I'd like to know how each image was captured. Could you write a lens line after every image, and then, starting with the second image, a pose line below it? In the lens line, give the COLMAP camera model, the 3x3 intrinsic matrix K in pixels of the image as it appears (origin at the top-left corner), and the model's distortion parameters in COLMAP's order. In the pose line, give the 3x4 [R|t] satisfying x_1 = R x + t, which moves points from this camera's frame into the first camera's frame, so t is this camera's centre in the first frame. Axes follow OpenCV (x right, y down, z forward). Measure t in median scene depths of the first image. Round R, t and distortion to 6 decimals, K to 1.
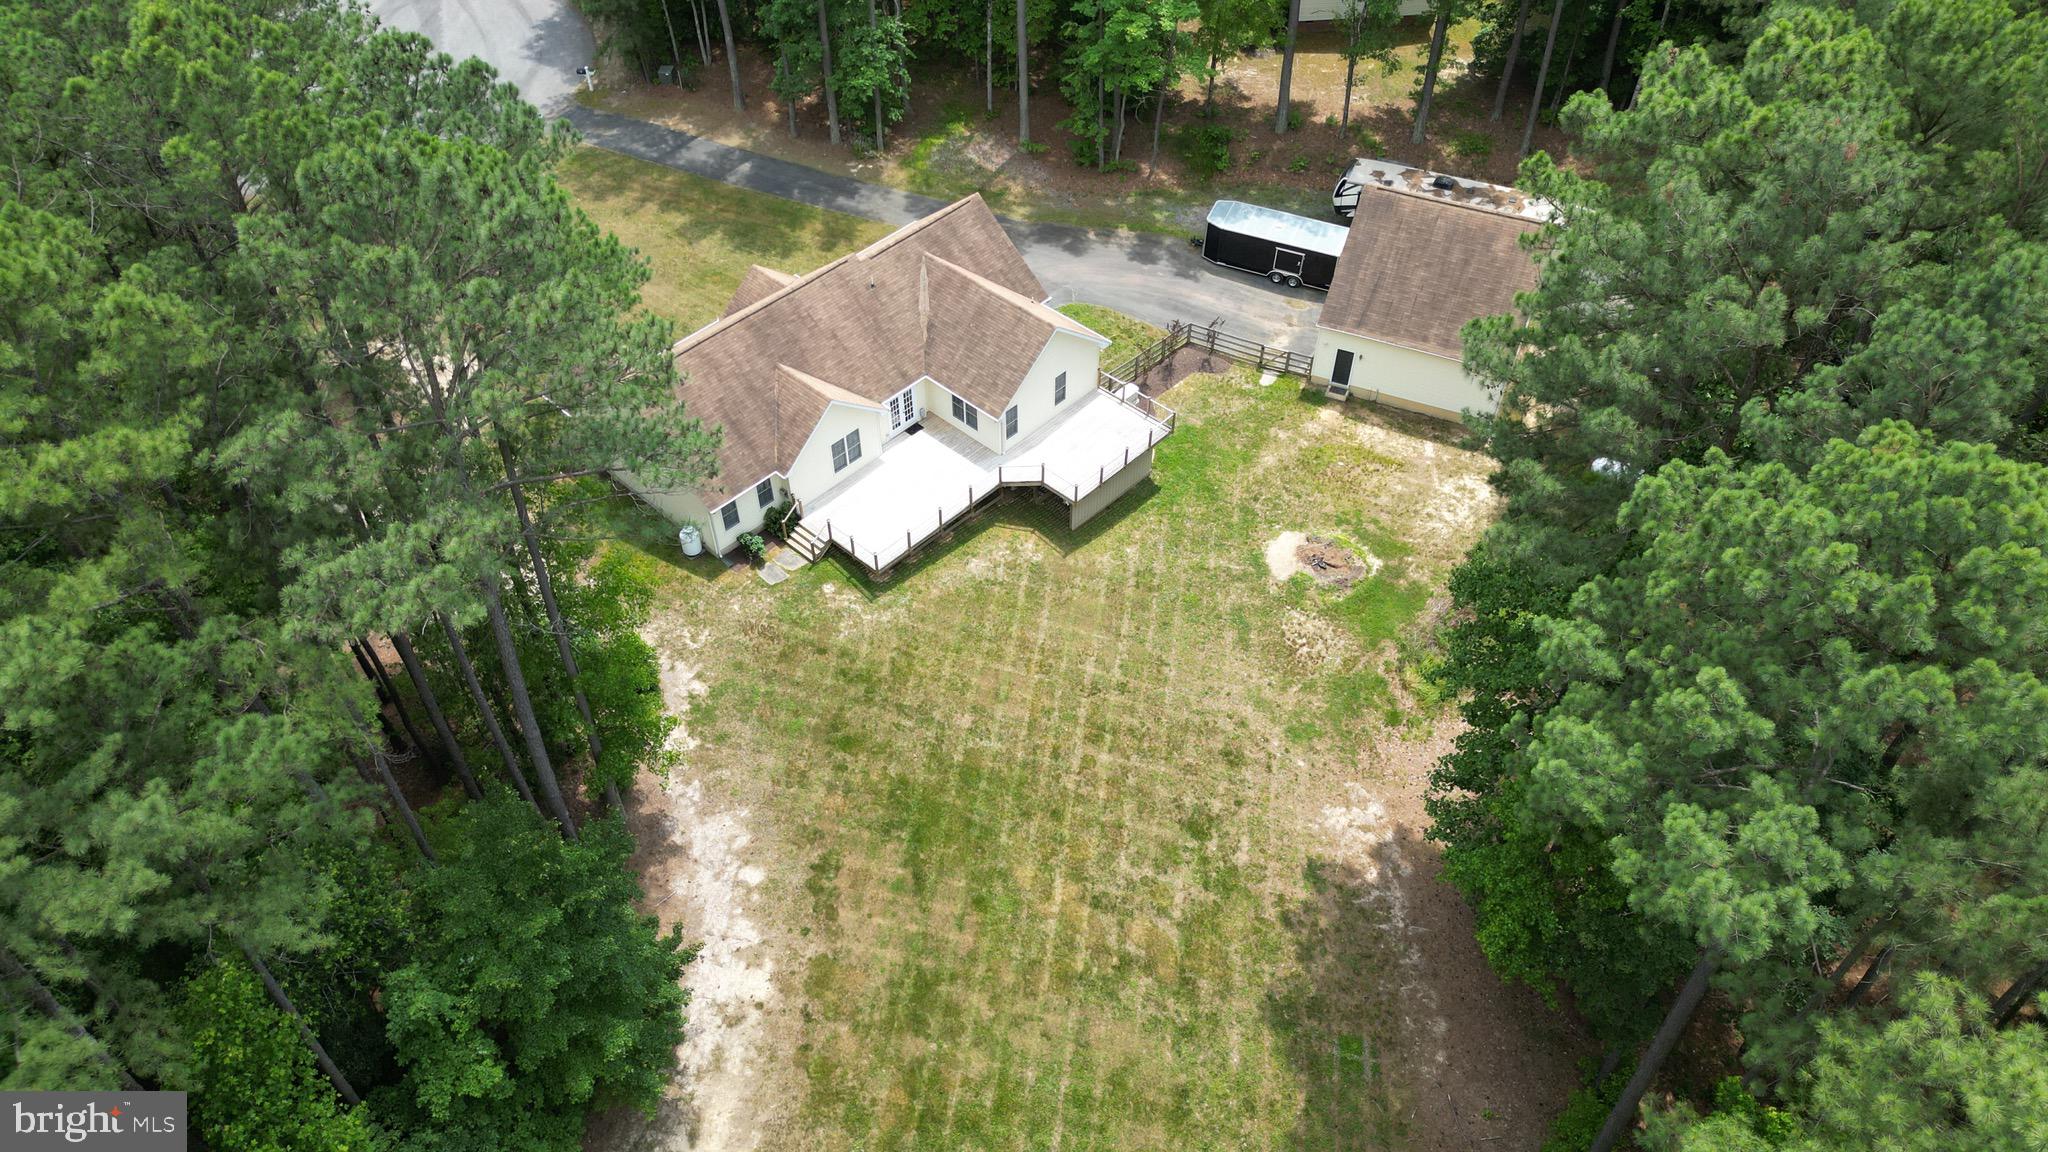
lens RADIAL K [[1432.2, 0, 993.7], [0, 1432.2, 569.7], [0, 0, 1]] dist [0.071802, -0.082425]
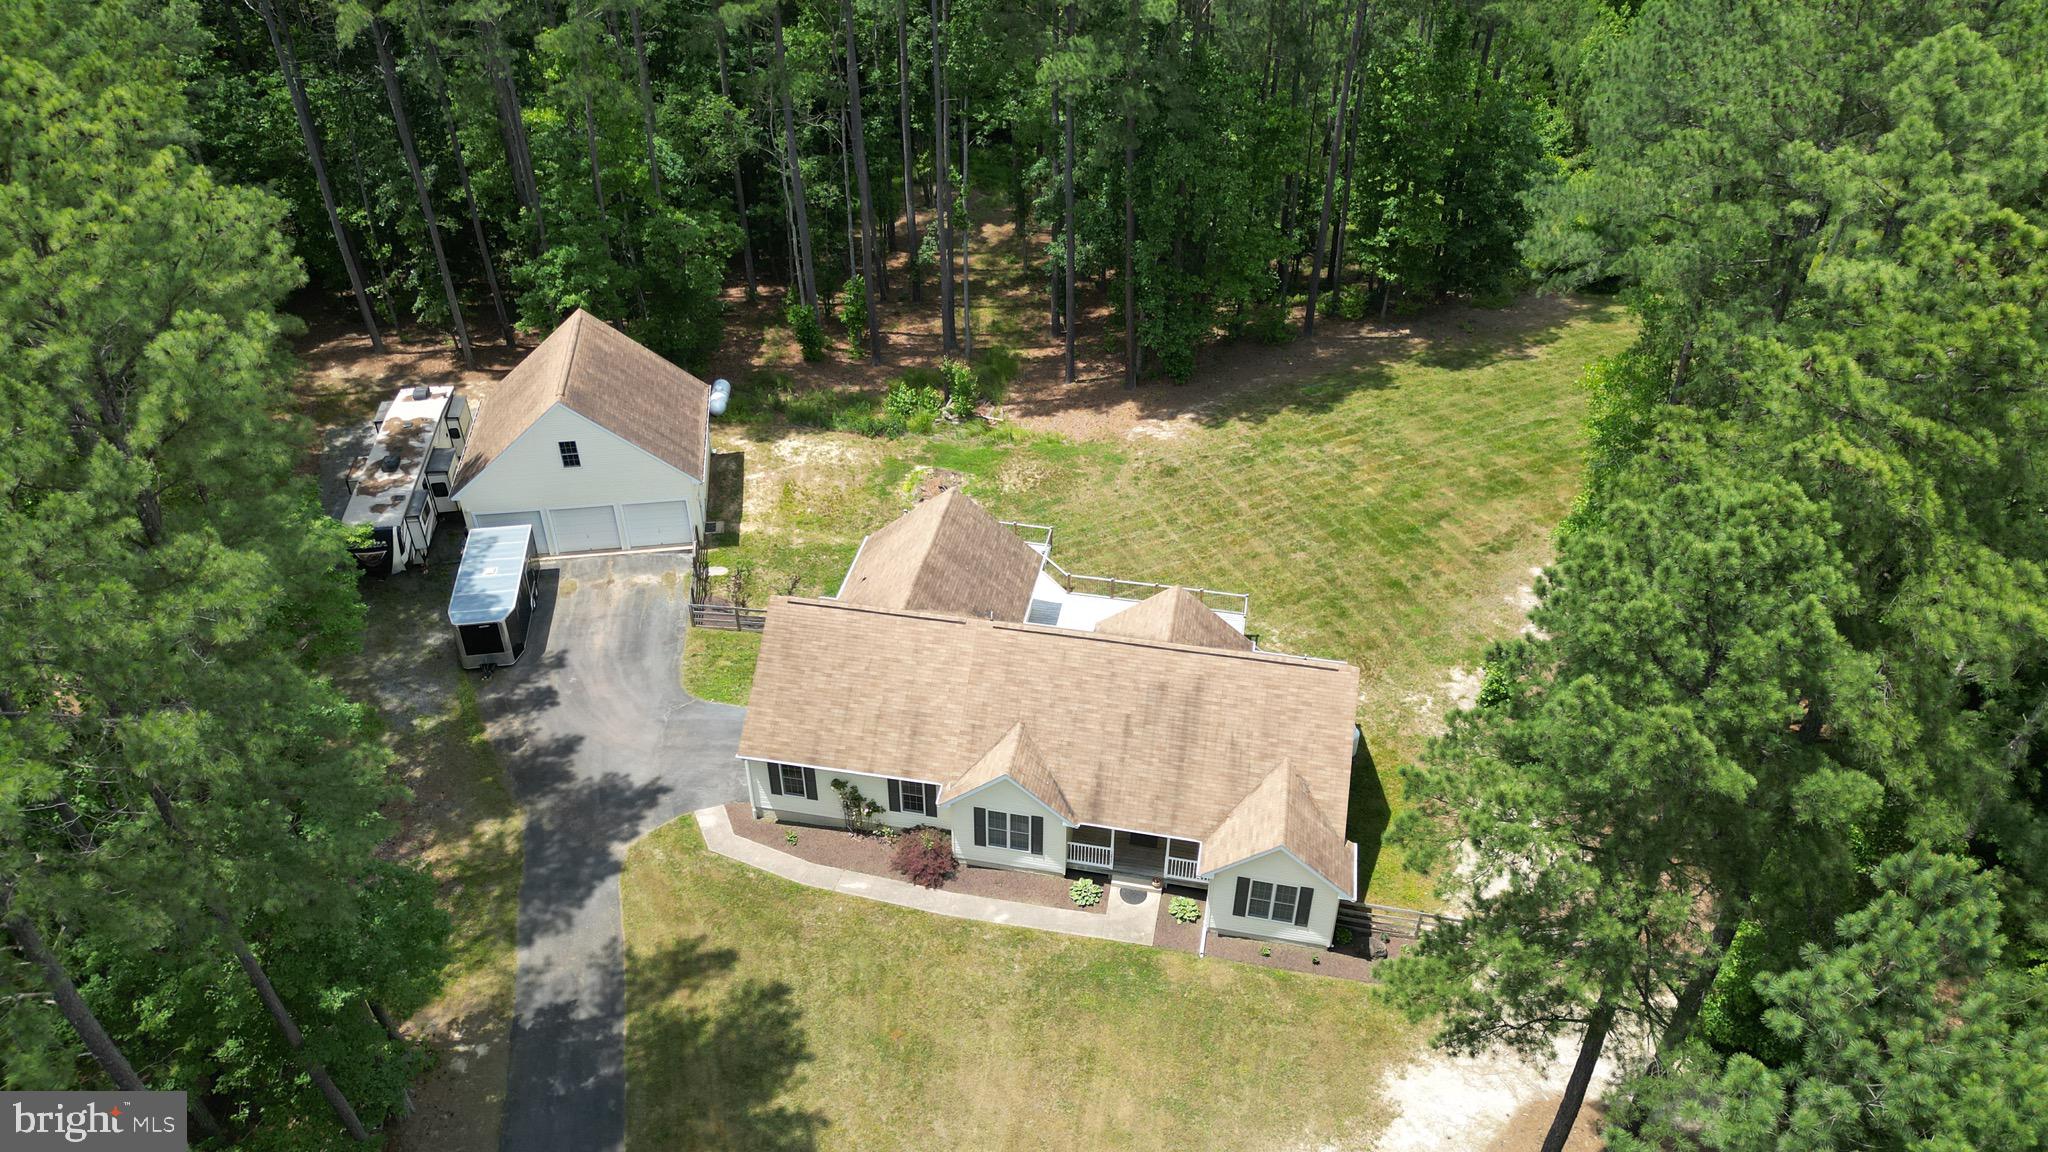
lens RADIAL K [[1432.2, 0, 1008.7], [0, 1432.2, 578.3], [0, 0, 1]] dist [0.071802, -0.082425]
pose [[-0.536631, -0.487483, 0.688758, -0.649259], [0.617414, 0.329542, 0.714285, -0.796773], [-0.575176, 0.808556, 0.124136, 0.920973]]
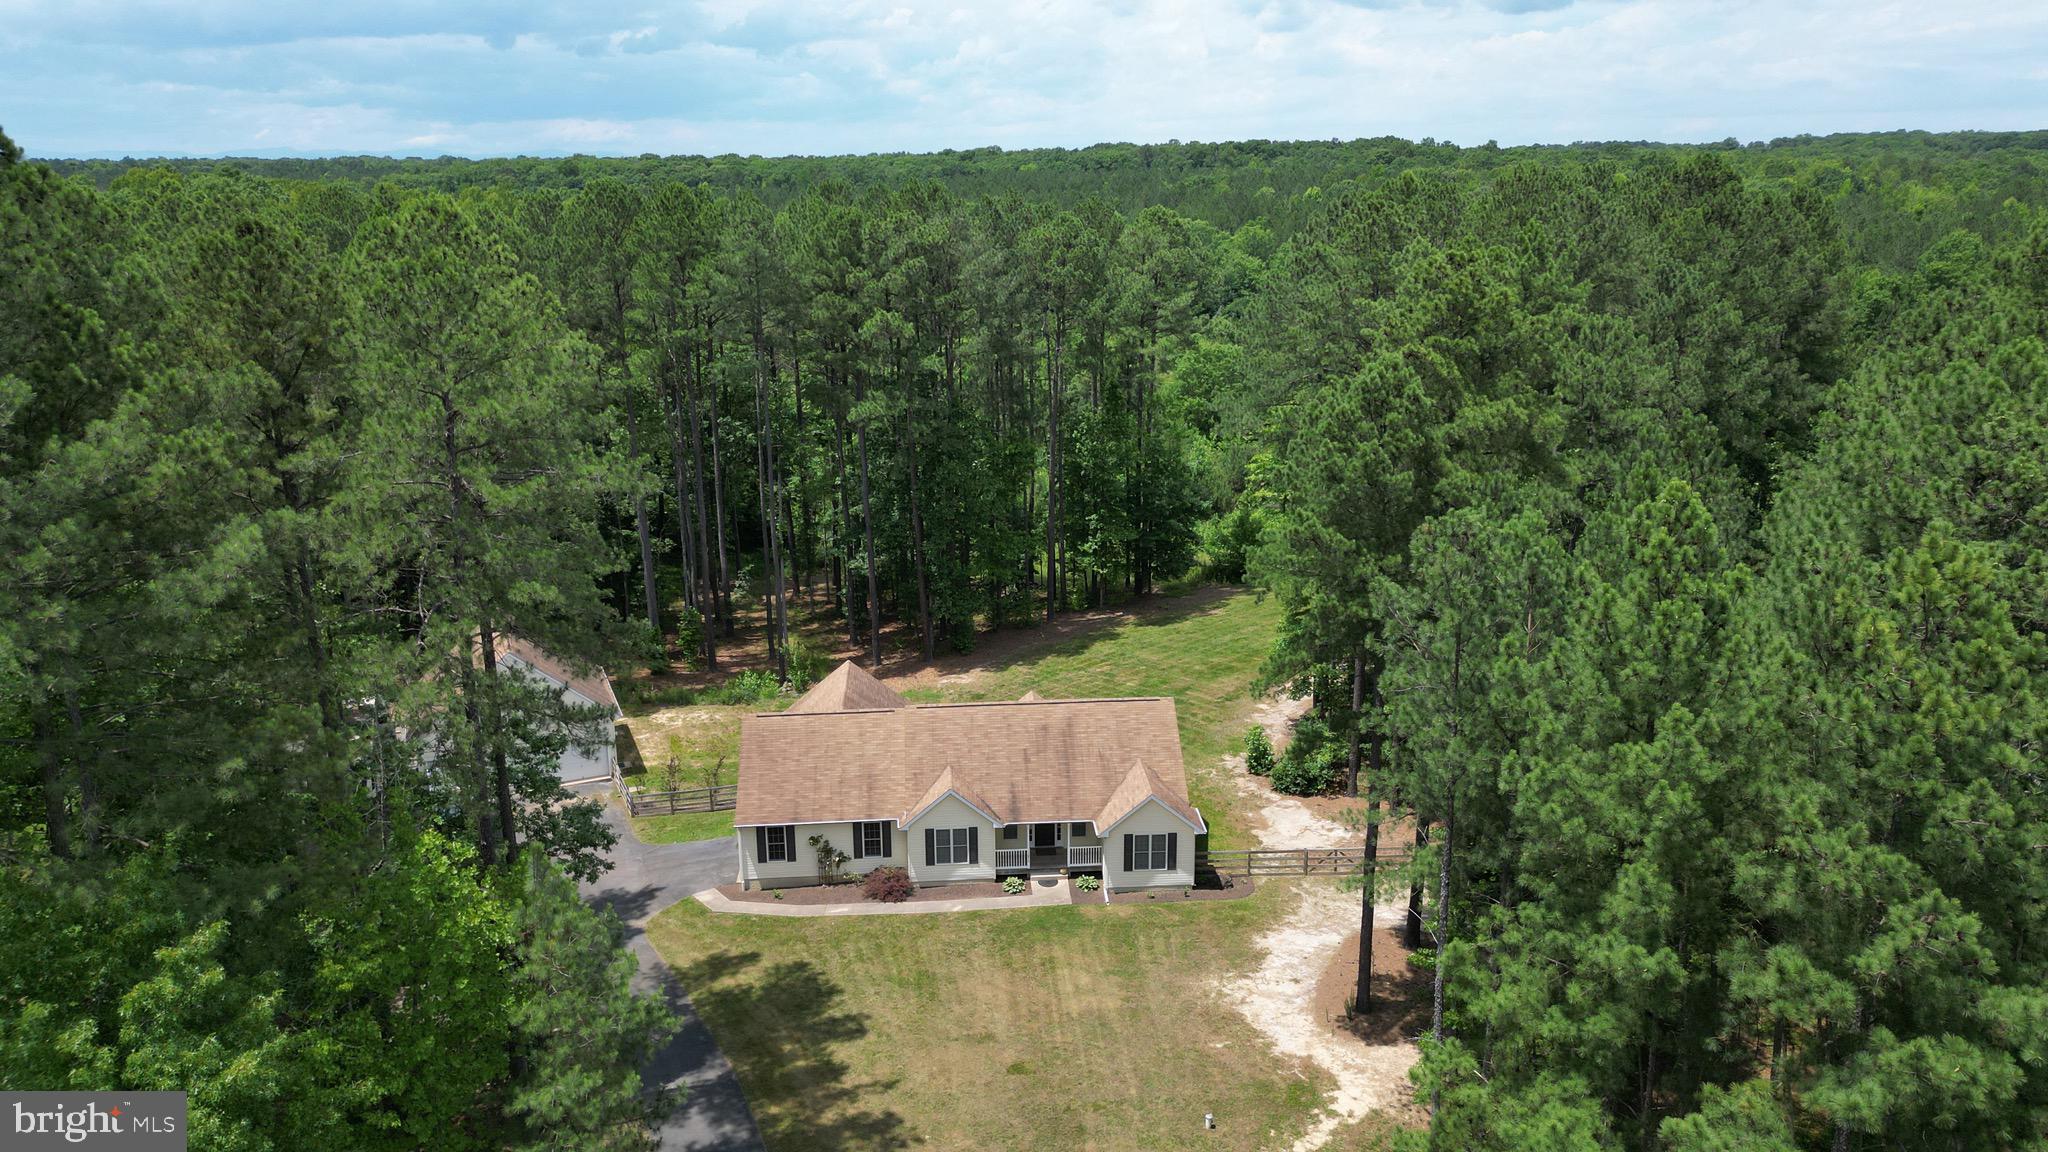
lens RADIAL K [[1432.2, 0, 1013.1], [0, 1432.2, 572.2], [0, 0, 1]] dist [0.071802, -0.082425]
pose [[-0.737850, -0.158949, 0.655982, -0.867460], [0.502972, 0.518624, 0.691410, -0.999823], [-0.450108, 0.840098, -0.302720, 1.257500]]
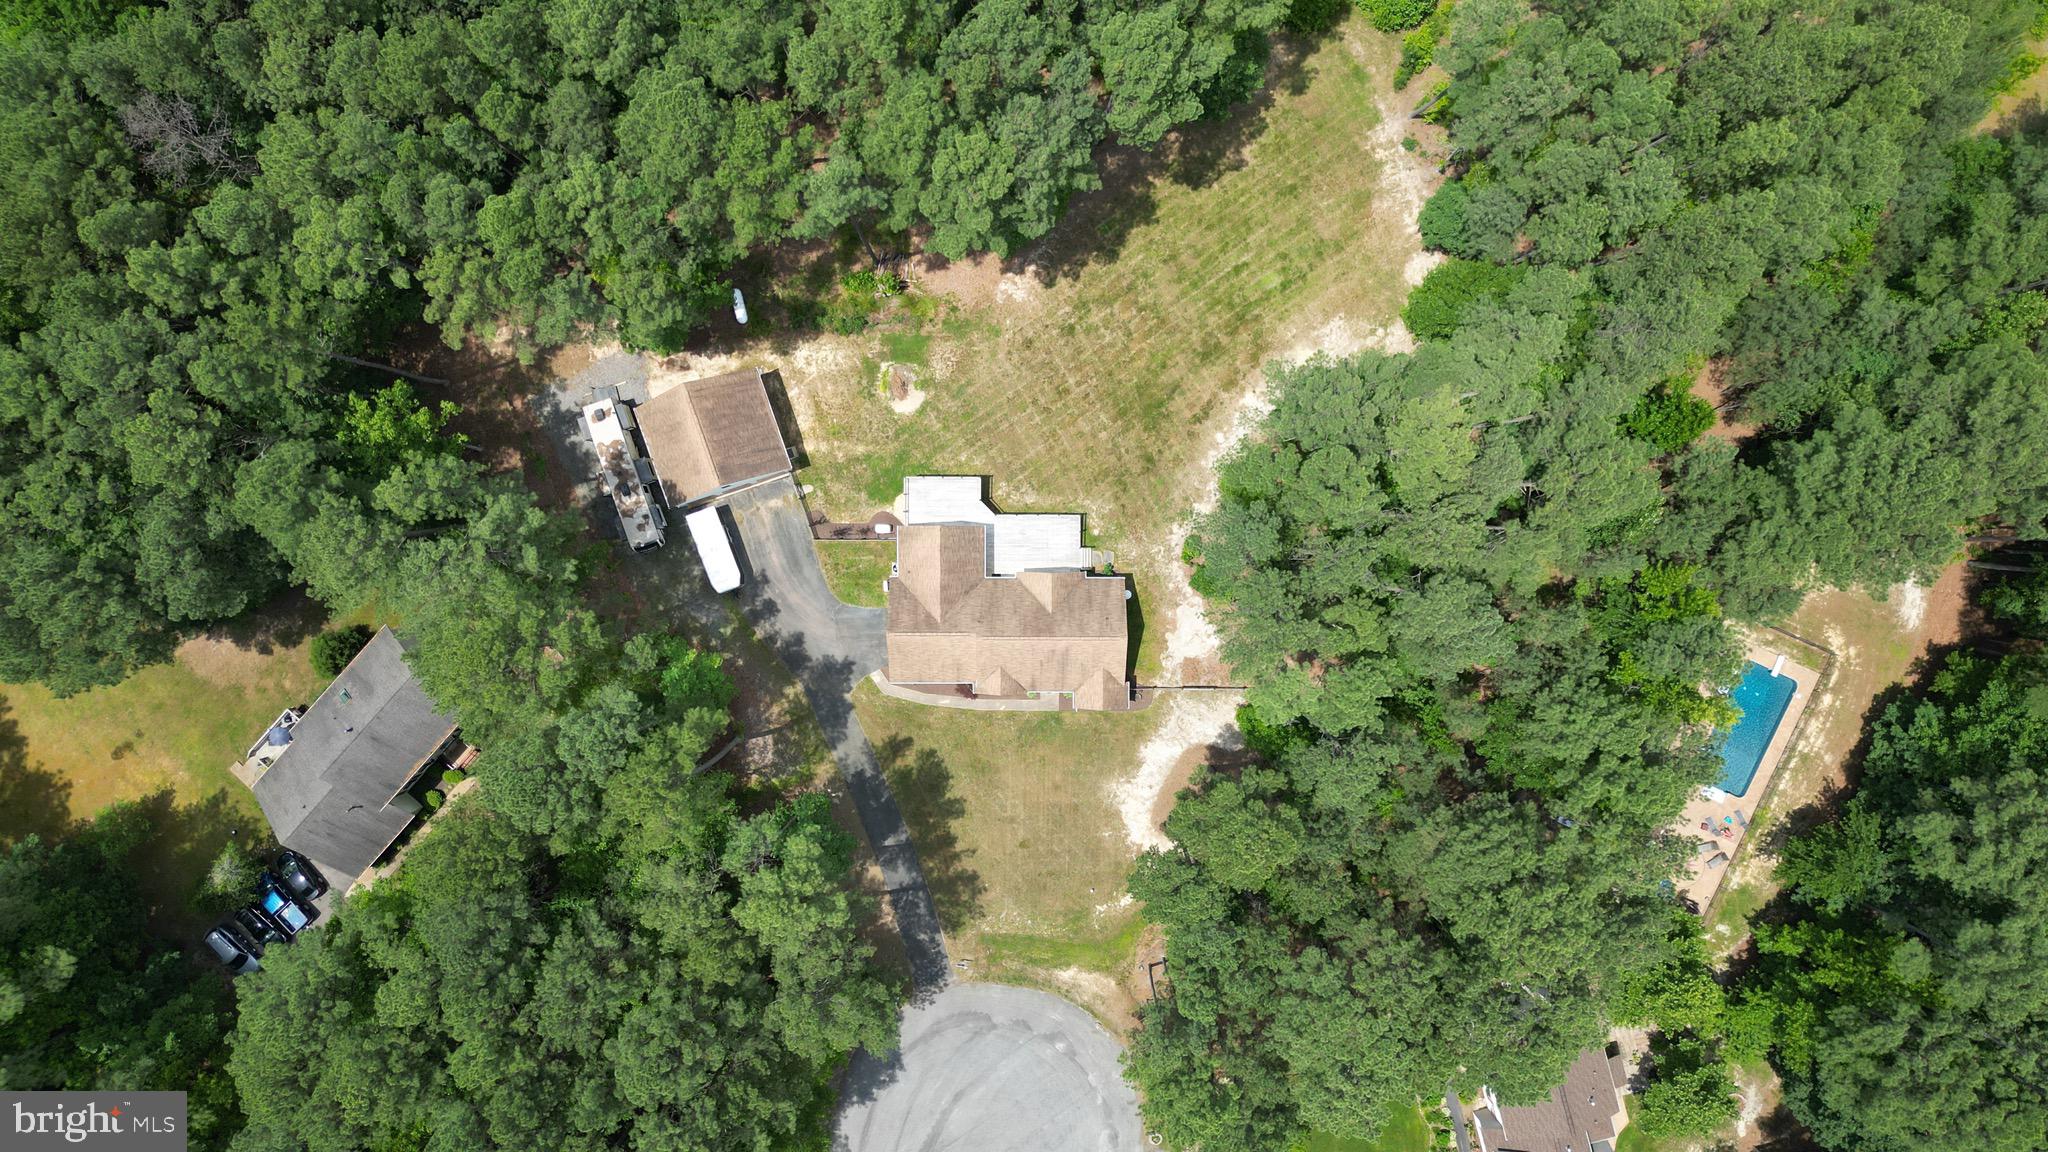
lens RADIAL K [[1432.2, 0, 1037.5], [0, 1432.2, 596.8], [0, 0, 1]] dist [0.071802, -0.082425]
pose [[-0.692495, -0.721132, -0.020488, -0.079929], [0.529639, -0.527479, 0.664265, -1.458878], [-0.489830, 0.449148, 0.747217, -0.485900]]
